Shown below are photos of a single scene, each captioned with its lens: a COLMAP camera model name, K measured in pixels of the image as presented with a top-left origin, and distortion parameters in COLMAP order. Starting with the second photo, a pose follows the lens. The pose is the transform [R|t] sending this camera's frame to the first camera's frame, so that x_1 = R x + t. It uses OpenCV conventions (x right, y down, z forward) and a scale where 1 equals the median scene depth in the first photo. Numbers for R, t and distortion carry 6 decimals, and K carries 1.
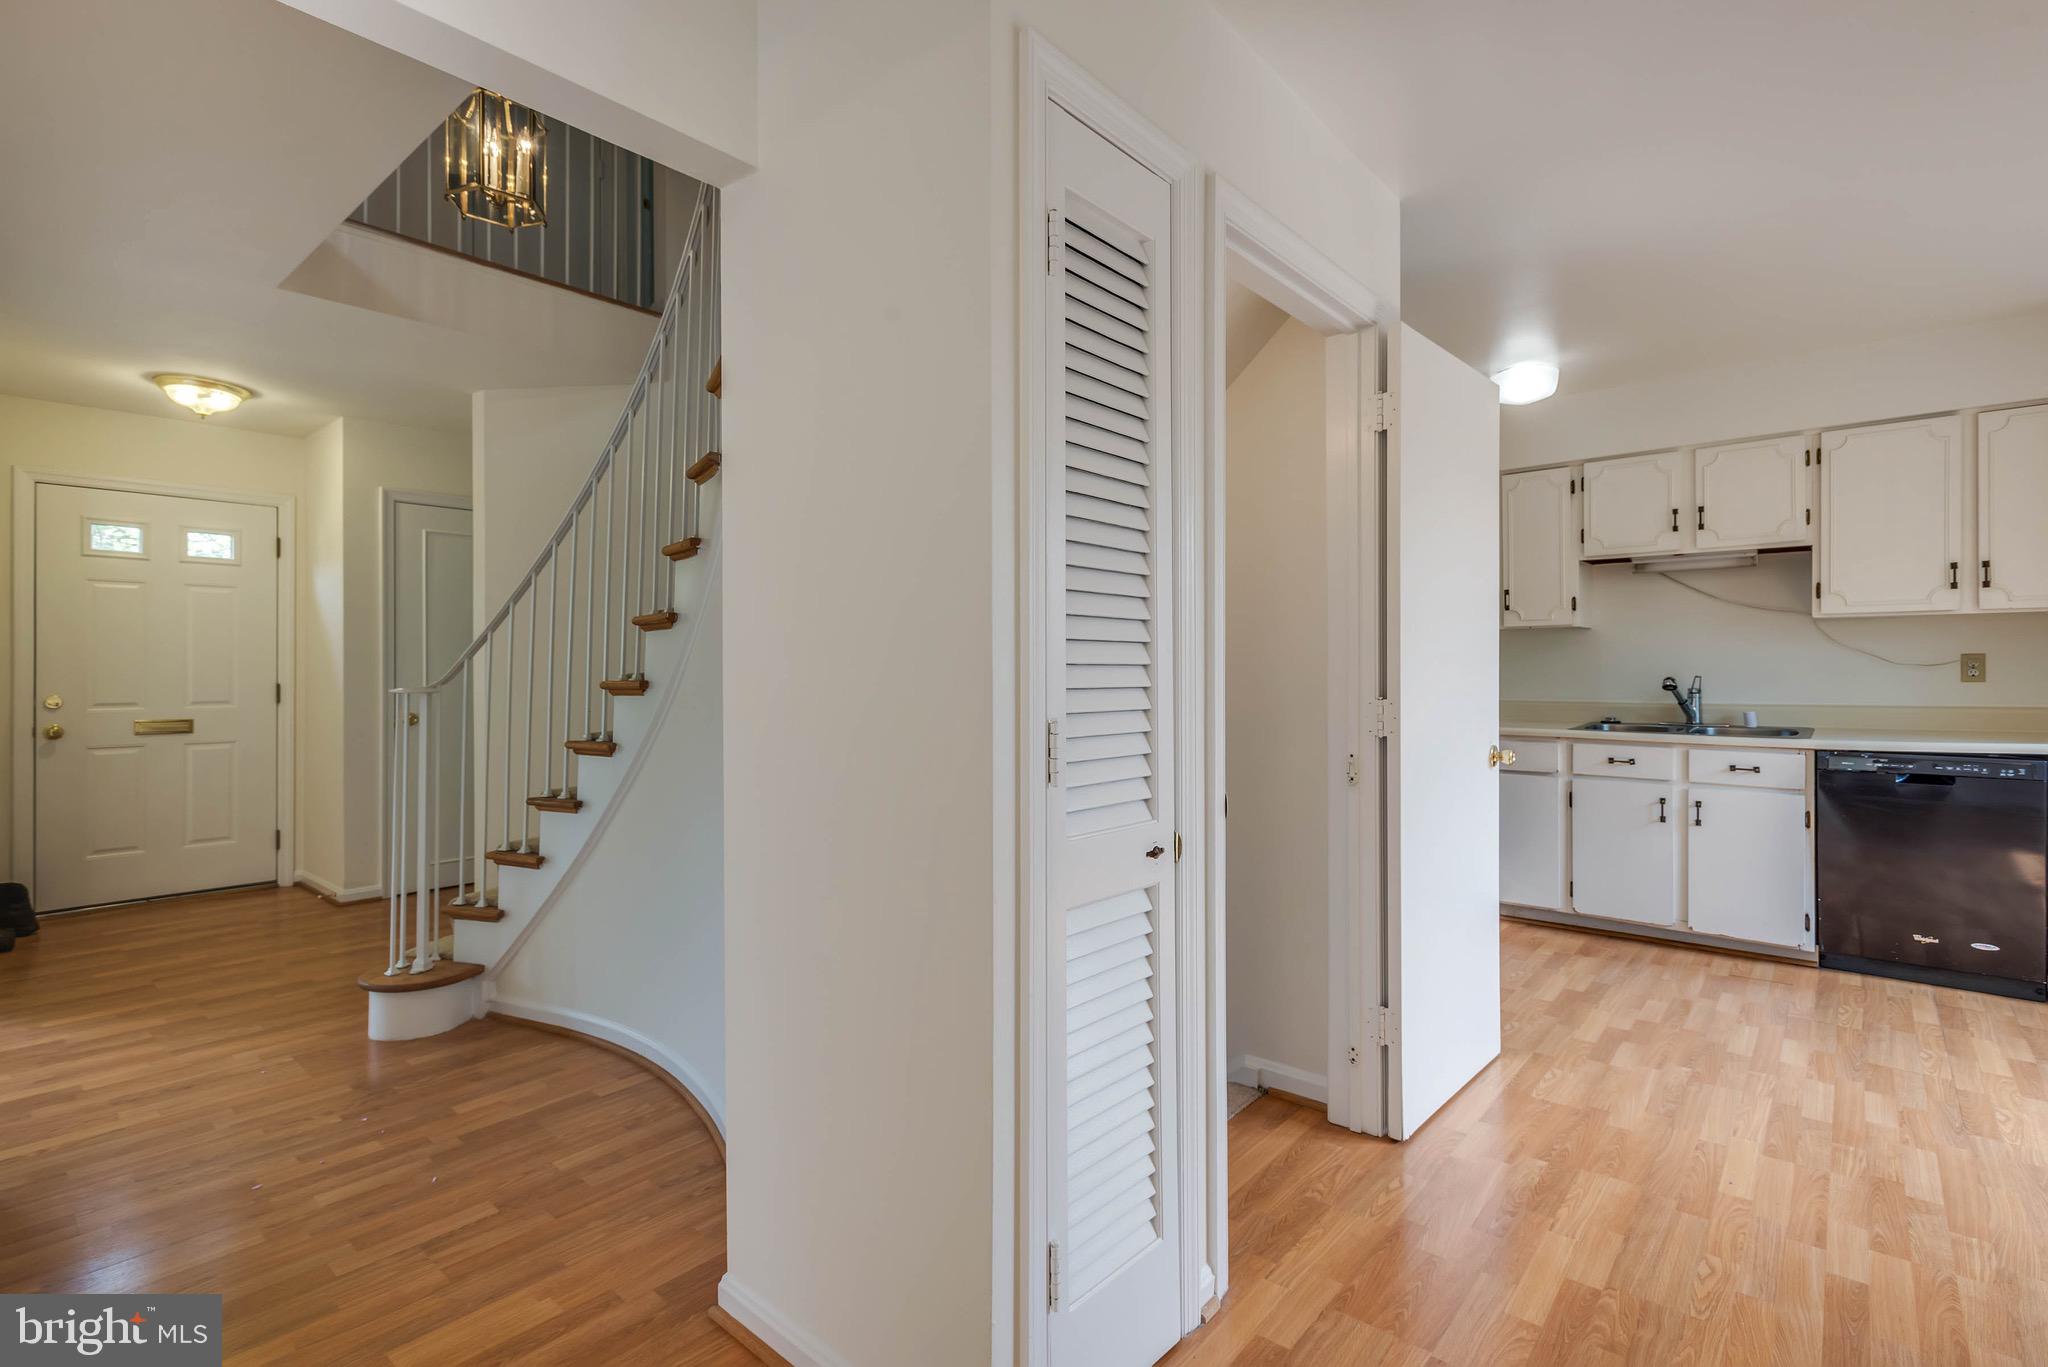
lens RADIAL K [[965.2, 0, 1019.8], [0, 965.2, 664.5], [0, 0, 1]] dist [0.001615, -0.000119]
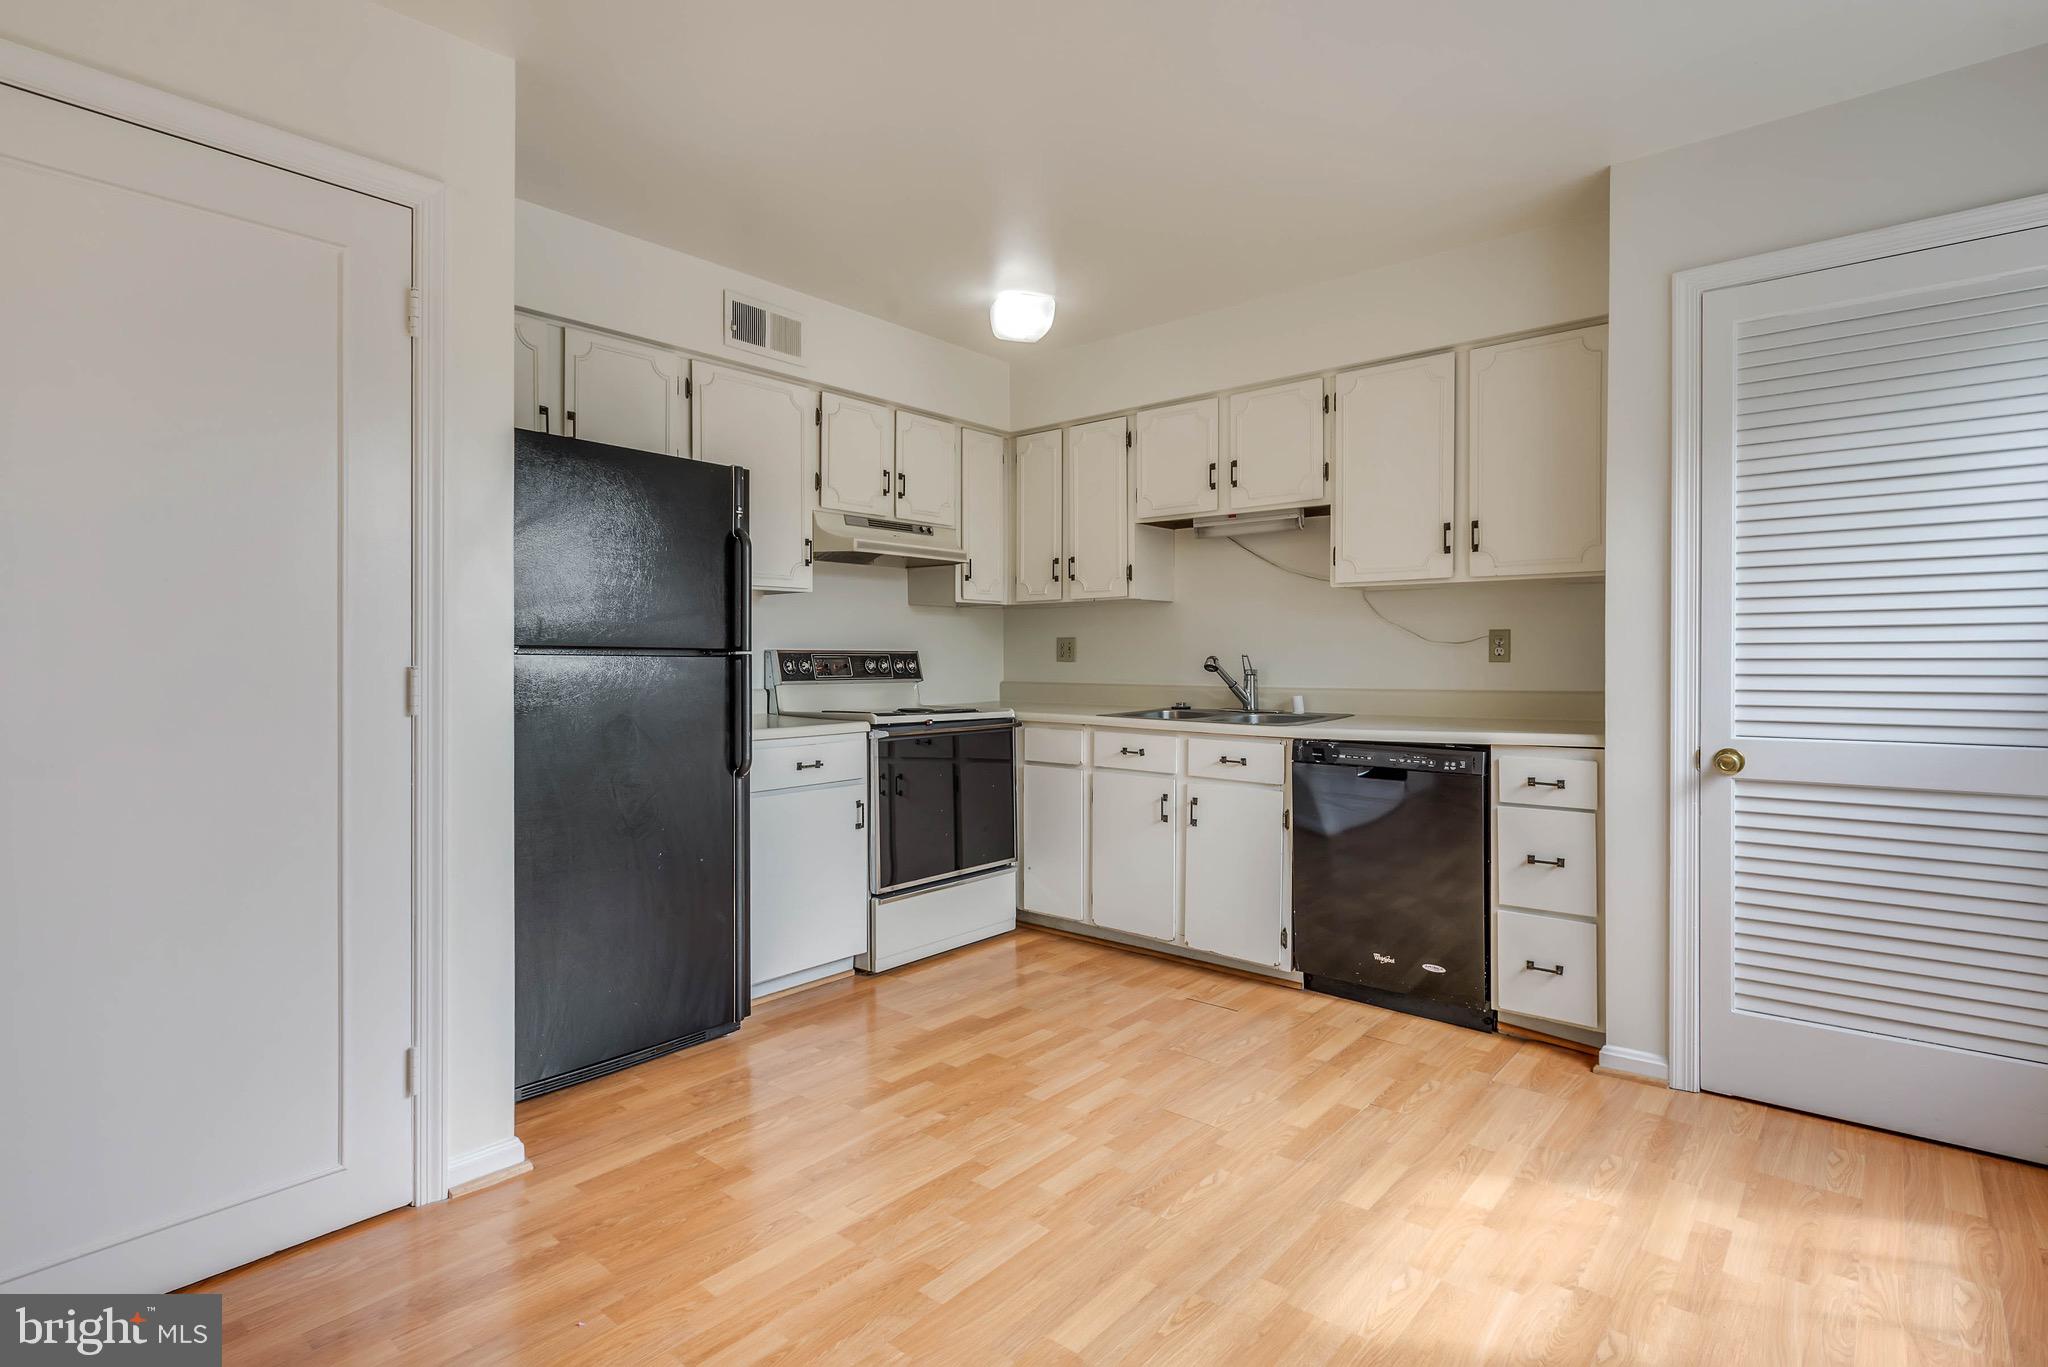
lens RADIAL K [[1013.8, 0, 1022.0], [0, 1013.8, 662.1], [0, 0, 1]] dist [-0.002225, -0.000259]
pose [[0.999936, 0.006049, 0.009552, 0.551411], [-0.006118, 0.999955, 0.007196, 0.014010], [-0.009508, -0.007254, 0.999928, 0.093429]]
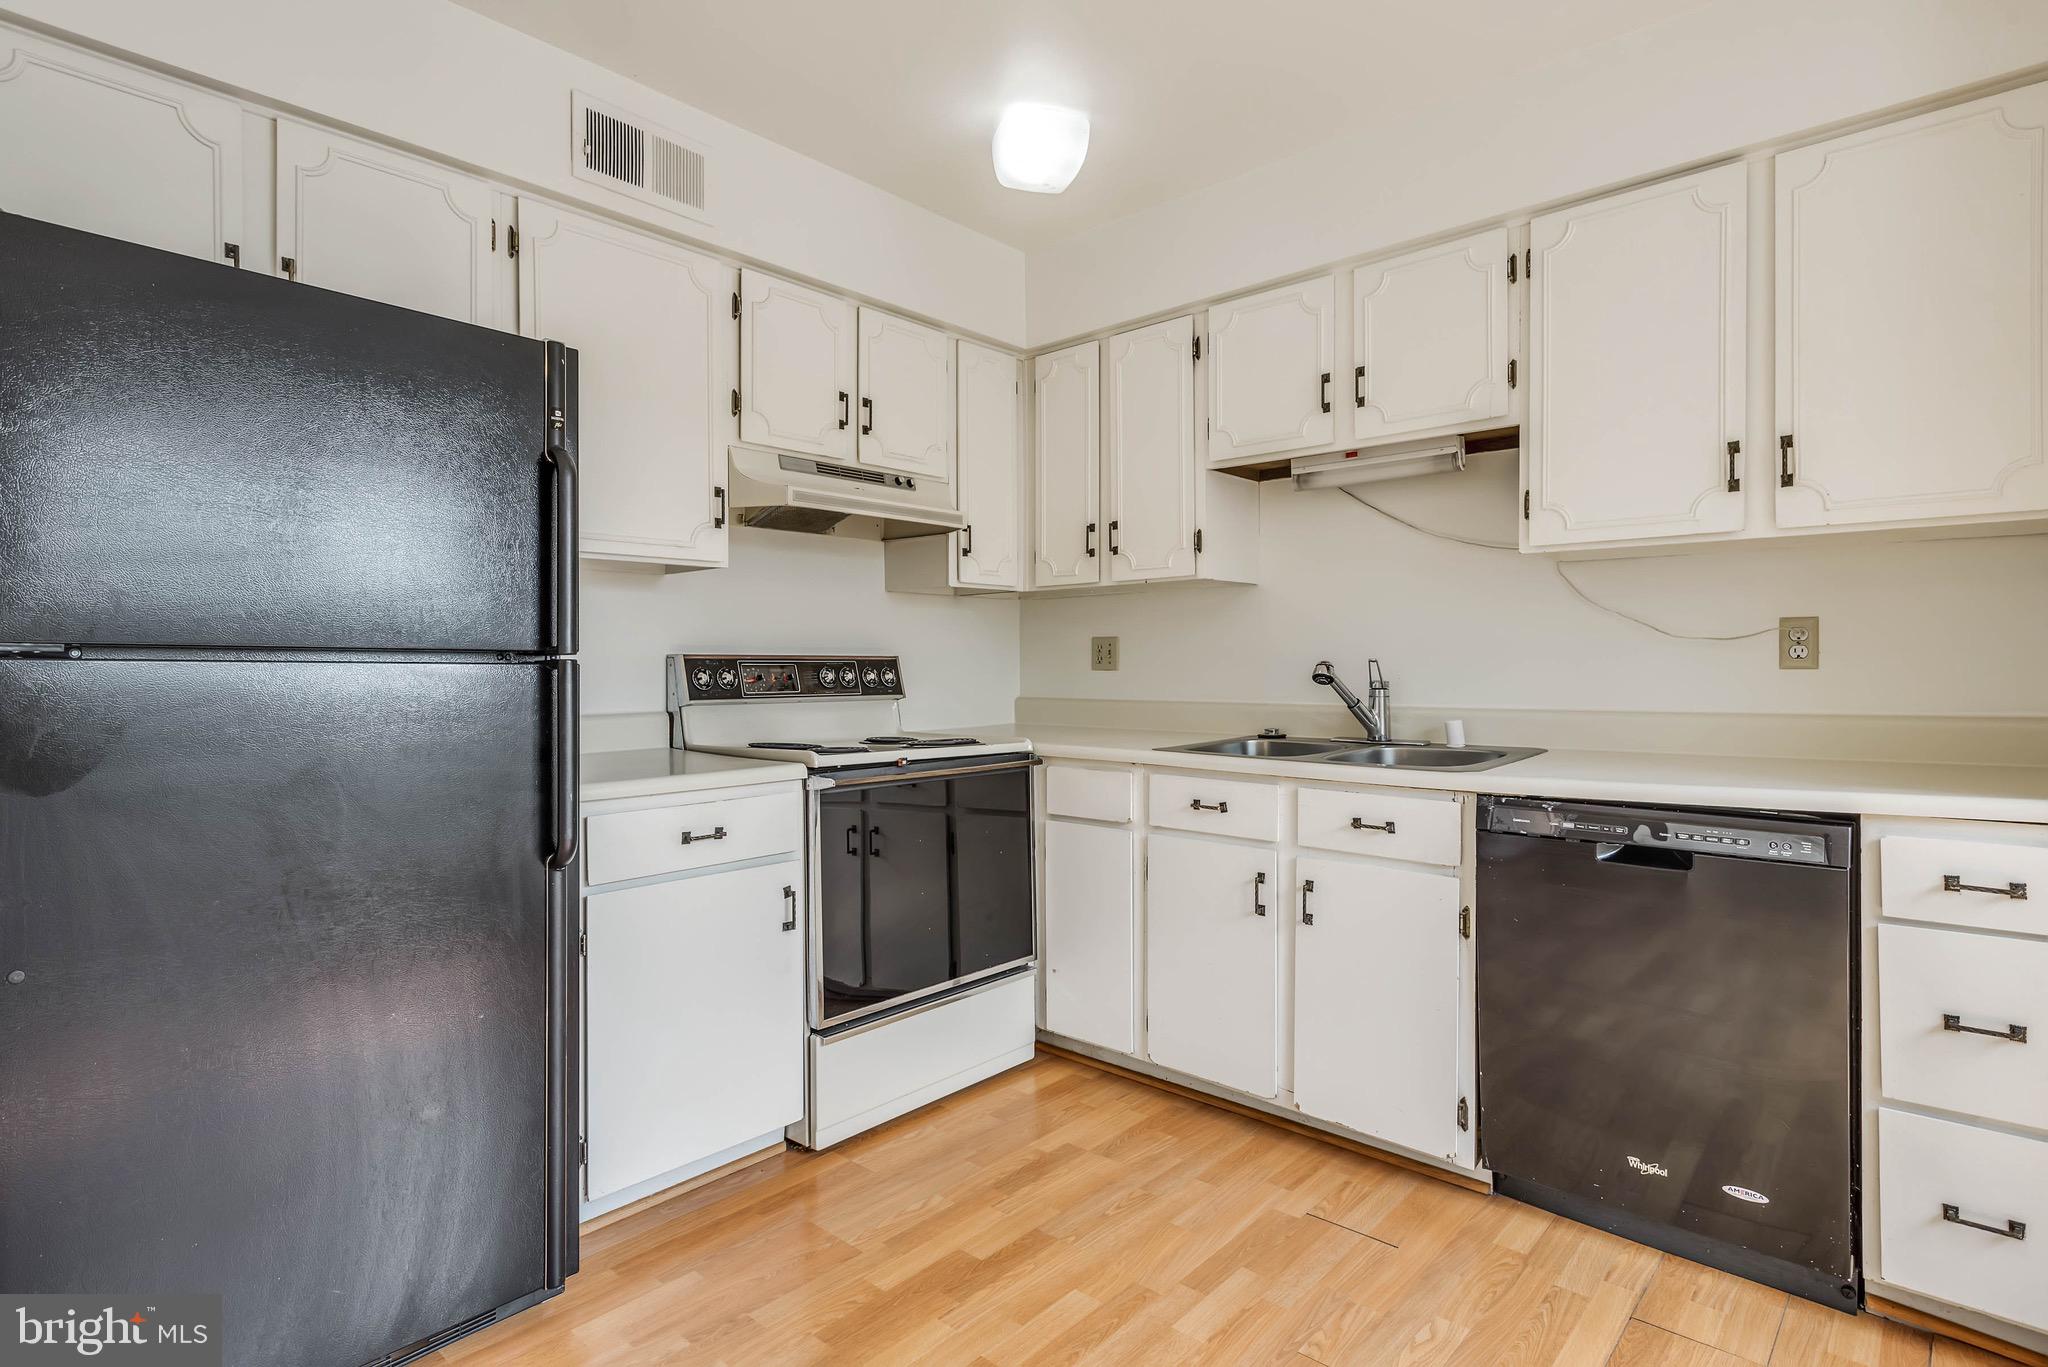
lens RADIAL K [[1061.8, 0, 1026.6], [0, 1061.8, 665.7], [0, 0, 1]] dist [0.013815, 0.000458]
pose [[0.999898, 0.002890, -0.013965, 0.560791], [-0.002849, 0.999992, 0.002902, 0.015693], [0.013973, -0.002862, 0.999898, 0.390469]]
